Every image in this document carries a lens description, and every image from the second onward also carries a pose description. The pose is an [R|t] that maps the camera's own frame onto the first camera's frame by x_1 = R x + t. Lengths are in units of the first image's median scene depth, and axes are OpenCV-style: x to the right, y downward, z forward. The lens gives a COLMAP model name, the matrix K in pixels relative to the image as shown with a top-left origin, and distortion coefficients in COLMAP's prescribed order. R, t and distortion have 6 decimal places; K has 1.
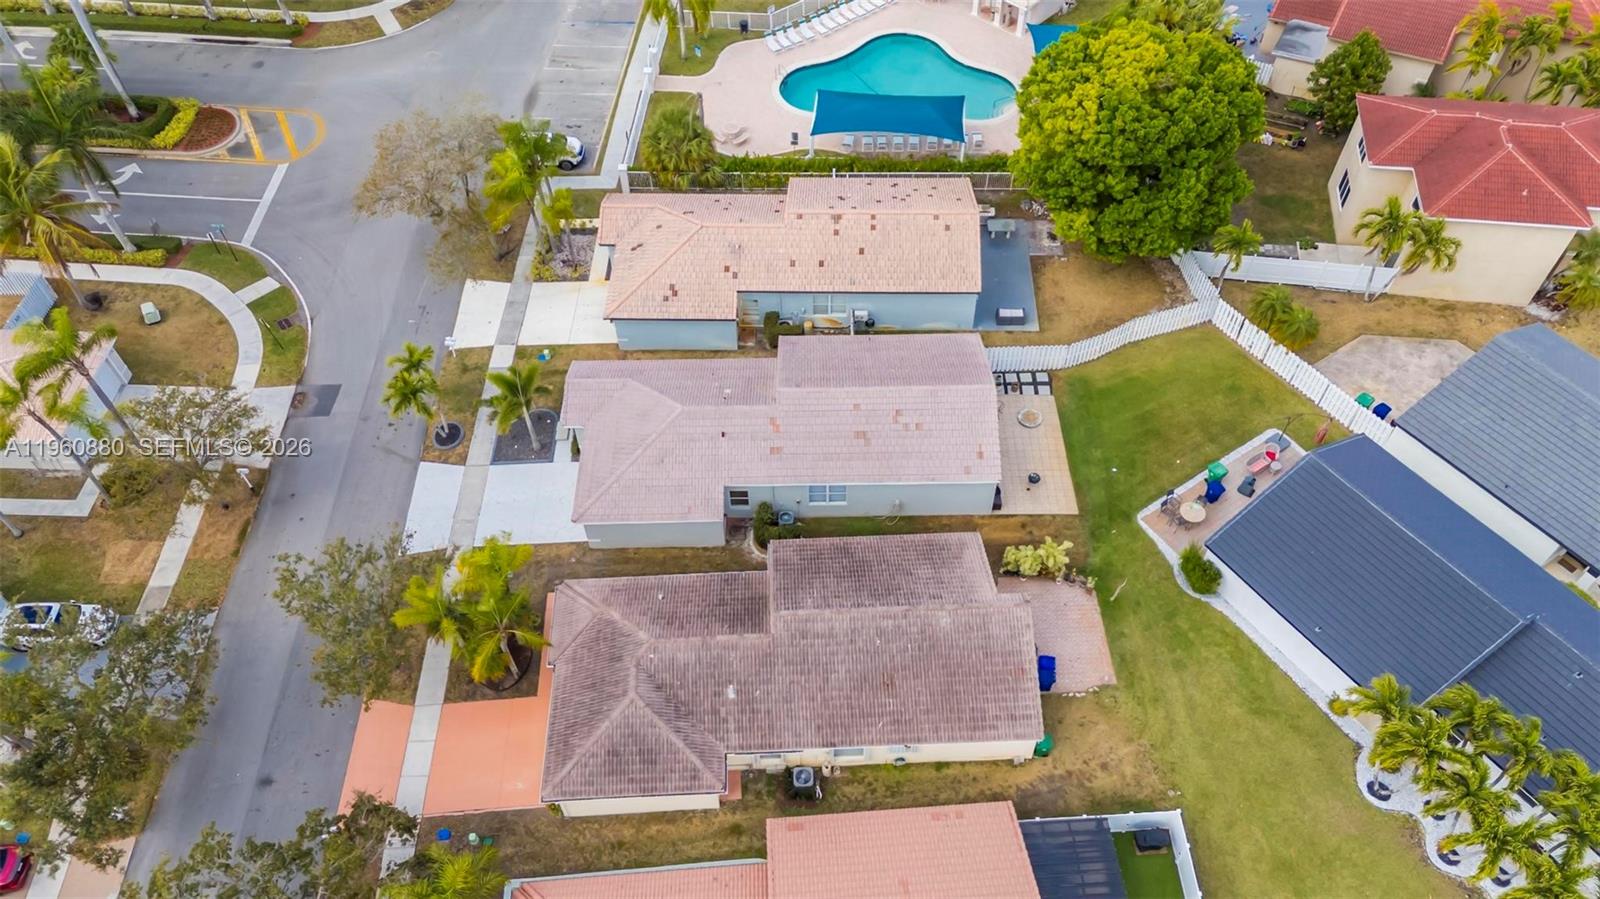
lens RADIAL K [[1141.4, 0, 797.5], [0, 1141.4, 460.8], [0, 0, 1]] dist [0.074151, -0.006343]
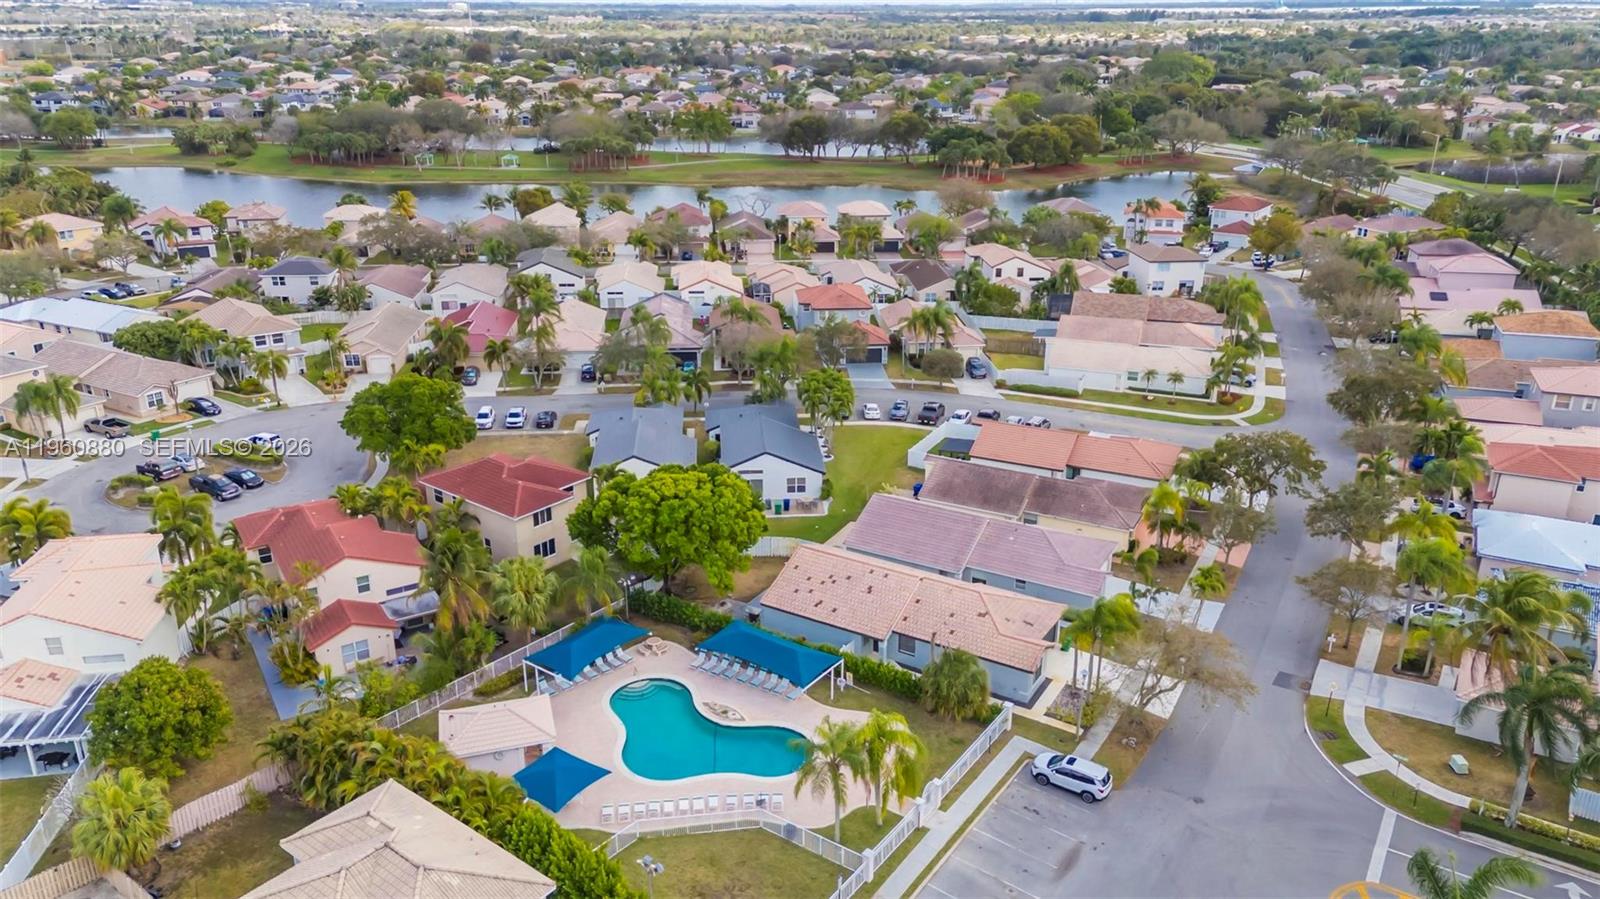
lens RADIAL K [[1201.6, 0, 798.2], [0, 1201.6, 448.5], [0, 0, 1]] dist [0.079734, 0.000677]
pose [[-0.871103, -0.159657, 0.464423, -0.536659], [0.395046, 0.333998, 0.855794, -1.579282], [-0.291750, 0.928954, -0.227875, 1.247348]]
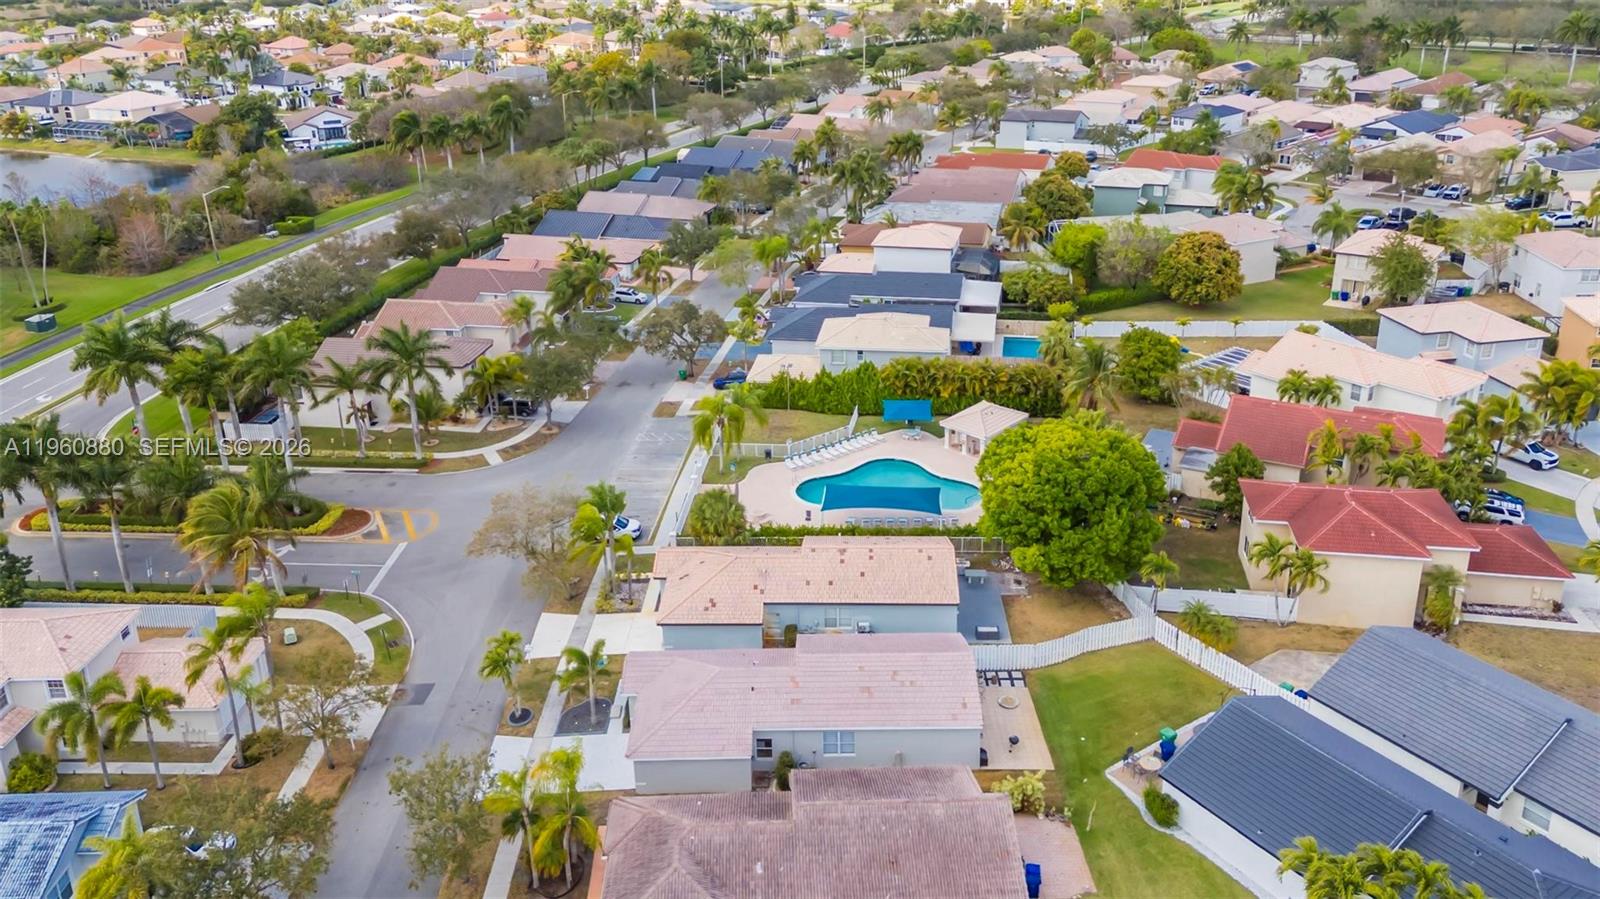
lens RADIAL K [[1181.5, 0, 770.0], [0, 1181.5, 369.9], [0, 0, 1]] dist [0.075939, 0.000000]
pose [[0.999604, -0.001283, -0.028099, -0.008945], [-0.013531, 0.853841, -0.520357, 0.306279], [0.024659, 0.520532, 0.853486, -0.235736]]
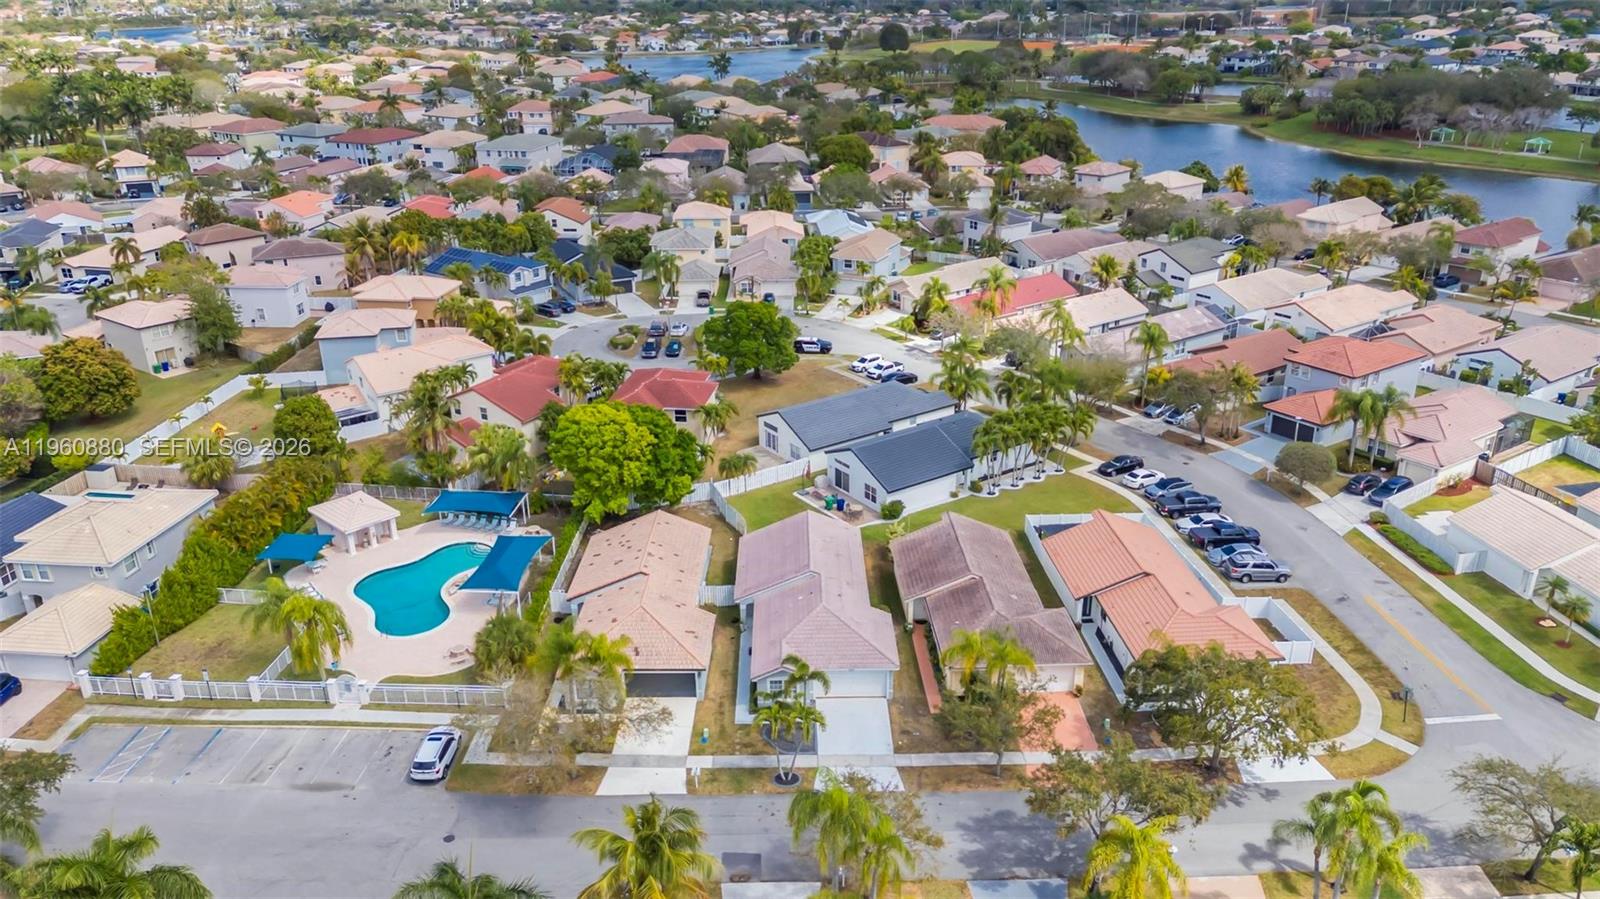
lens RADIAL K [[1164.7, 0, 800.0], [0, 1164.7, 449.5], [0, 0, 1]] dist [0.076930, -0.000567]
pose [[0.002162, -0.364960, 0.931021, -1.282593], [0.801858, 0.556930, 0.216454, -0.452405], [-0.597510, 0.746079, 0.293850, 0.367426]]
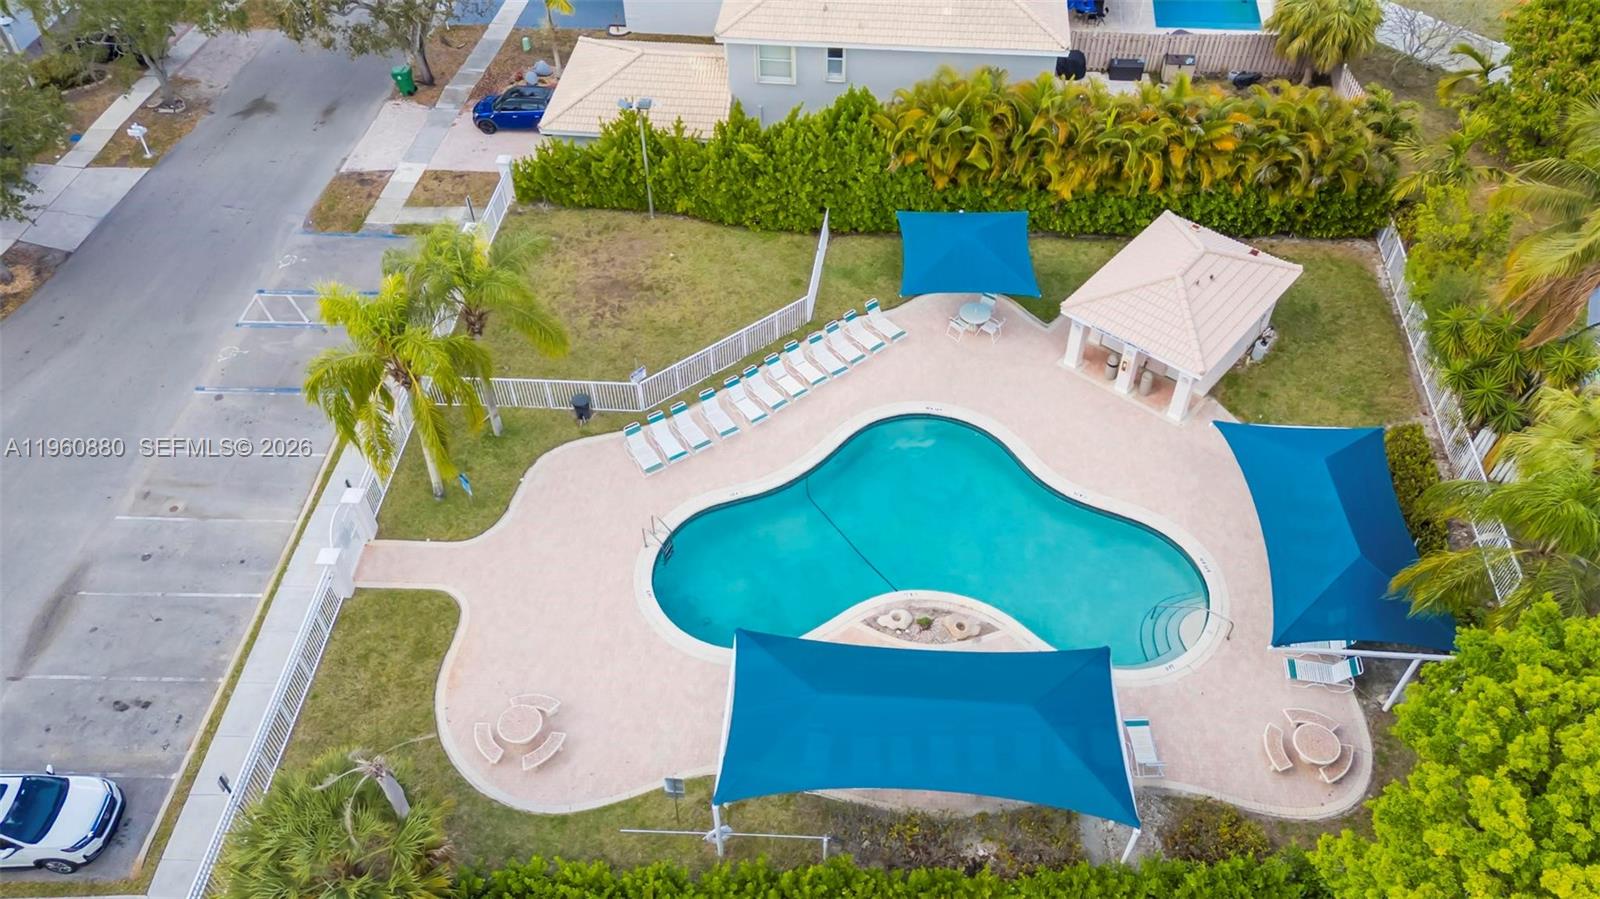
lens RADIAL K [[1164.8, 0, 798.8], [0, 1164.8, 490.5], [0, 0, 1]] dist [0.048656, 0.000394]
pose [[0.999143, -0.021856, 0.035155, 0.030504], [0.024618, 0.996479, -0.080148, -0.400574], [-0.033279, 0.080945, 0.996163, 0.707262]]
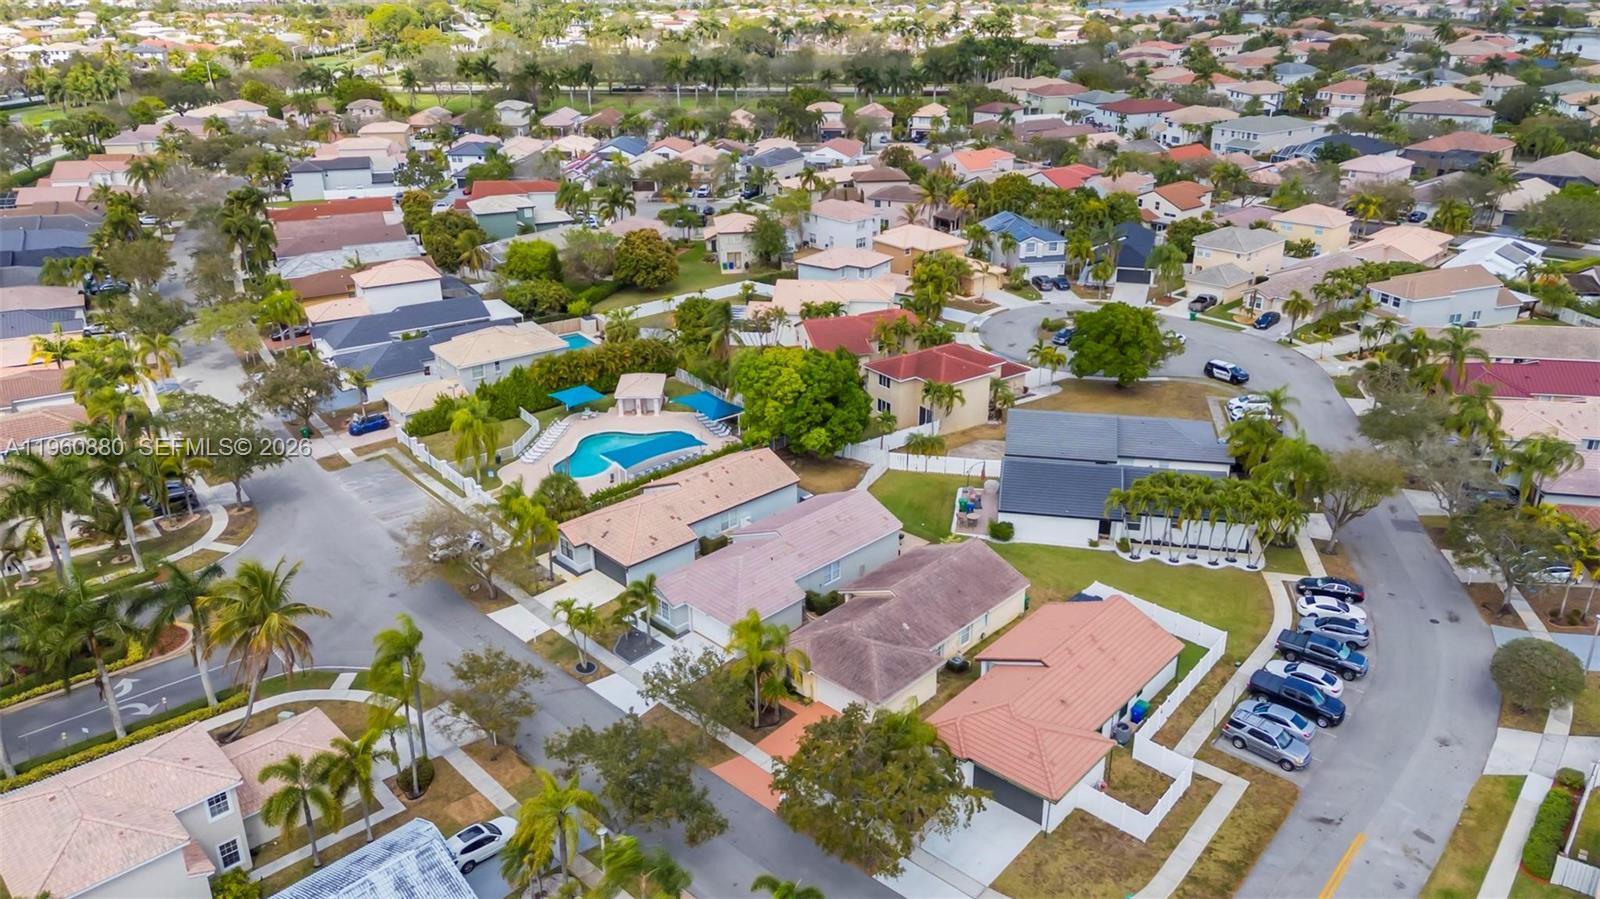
lens RADIAL K [[1164.7, 0, 800.0], [0, 1164.7, 449.5], [0, 0, 1]] dist [0.076930, -0.000567]
pose [[0.716313, -0.264525, 0.645695, -0.932588], [0.551962, 0.780921, -0.292405, 0.317981], [-0.426888, 0.565852, 0.705392, -0.239030]]
